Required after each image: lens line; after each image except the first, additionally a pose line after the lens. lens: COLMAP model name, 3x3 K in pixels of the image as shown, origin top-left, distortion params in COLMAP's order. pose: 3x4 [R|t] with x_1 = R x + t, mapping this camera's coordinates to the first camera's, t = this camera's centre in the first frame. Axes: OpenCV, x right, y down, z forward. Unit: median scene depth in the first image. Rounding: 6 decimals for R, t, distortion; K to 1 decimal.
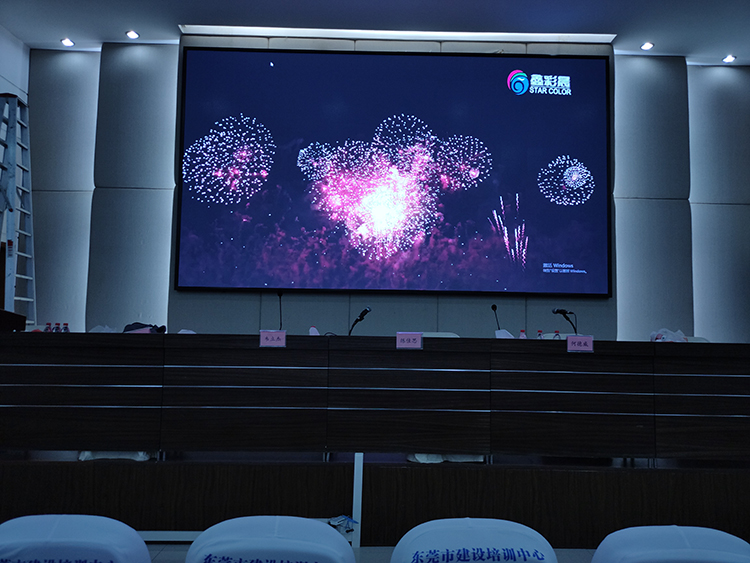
lens RADIAL K [[655.4, 0, 364.2], [0, 655.4, 293.7], [0, 0, 1]] dist [0.061179, -0.059260]
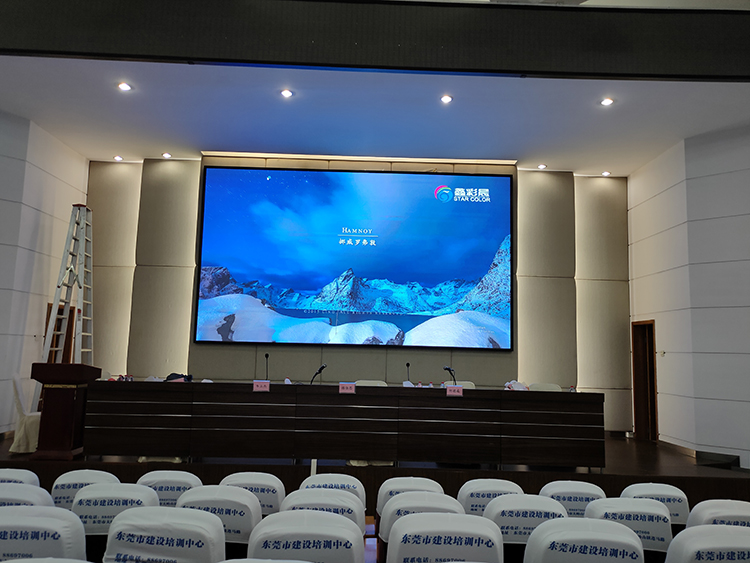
lens RADIAL K [[655.4, 0, 364.4], [0, 655.4, 289.3], [0, 0, 1]] dist [0.061179, -0.059260]
pose [[0.999955, 0.008430, -0.004420, 0.104773], [-0.008608, 0.999084, -0.041925, -0.091959], [0.004063, 0.041962, 0.999111, -0.542760]]
